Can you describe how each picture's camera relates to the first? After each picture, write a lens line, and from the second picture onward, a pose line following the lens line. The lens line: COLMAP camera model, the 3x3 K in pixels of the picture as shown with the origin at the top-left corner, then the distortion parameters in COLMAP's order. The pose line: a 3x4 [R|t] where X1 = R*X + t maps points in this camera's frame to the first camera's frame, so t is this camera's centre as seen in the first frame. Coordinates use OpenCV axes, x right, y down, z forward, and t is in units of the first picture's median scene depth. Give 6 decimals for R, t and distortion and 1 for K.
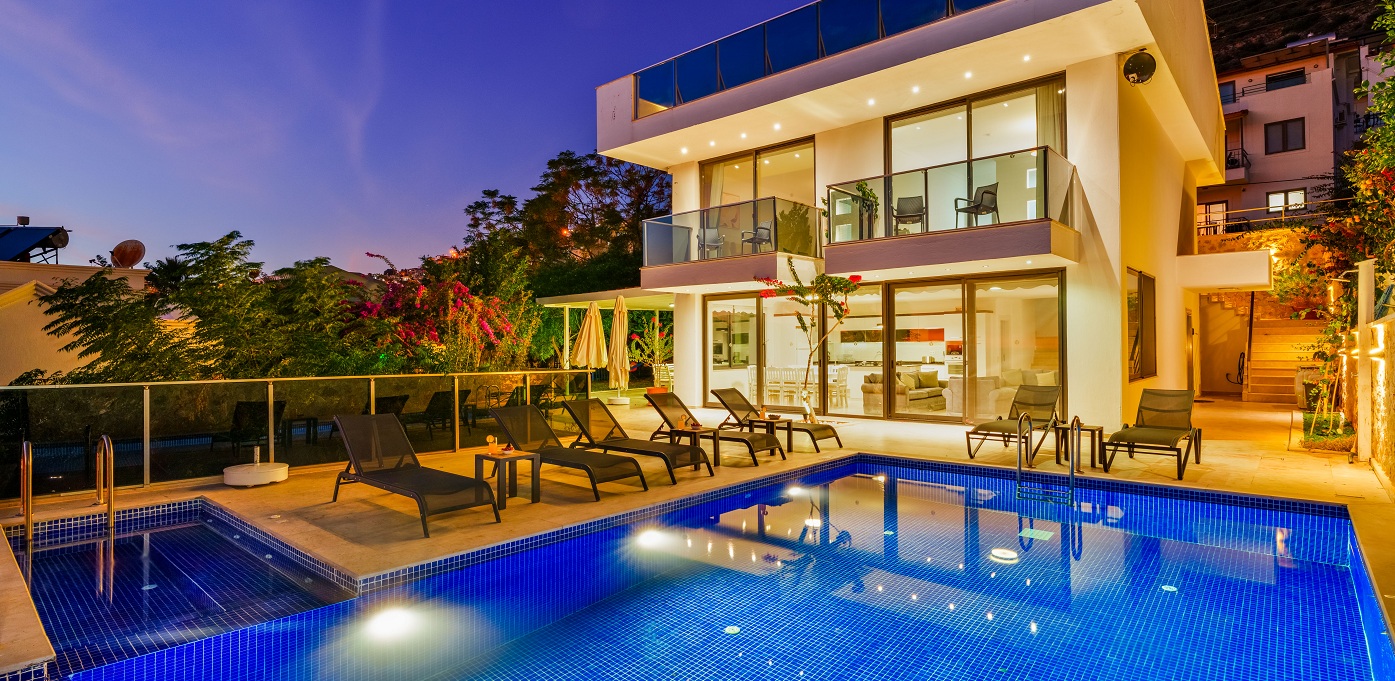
lens RADIAL K [[674.8, 0, 697.5], [0, 674.8, 340.5], [0, 0, 1]] dist [0.000002, 0.000086]
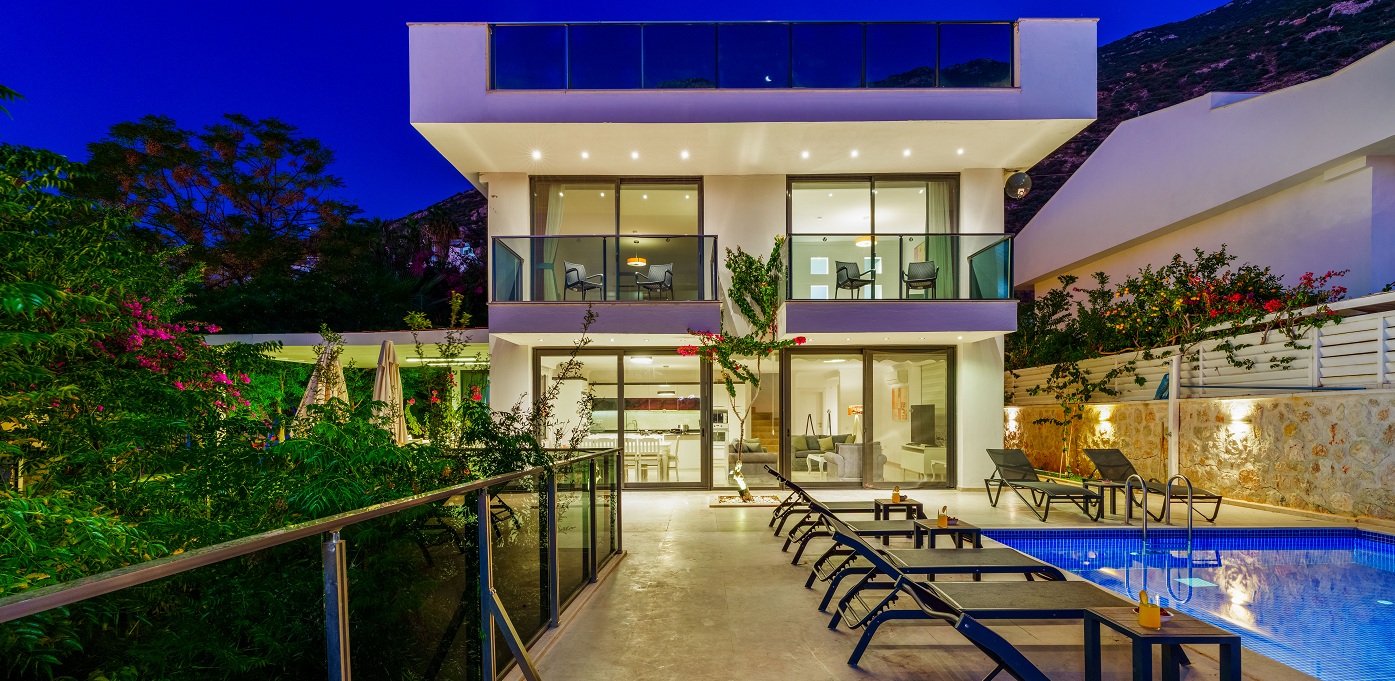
lens RADIAL K [[632.0, 0, 699.1], [0, 632.0, 420.5], [0, 0, 1]] dist [0.010940, 0.000080]
pose [[0.752038, -0.003792, 0.659108, -0.377380], [-0.007818, 0.999862, 0.014673, 0.004933], [-0.659073, -0.016187, 0.751905, 0.366795]]
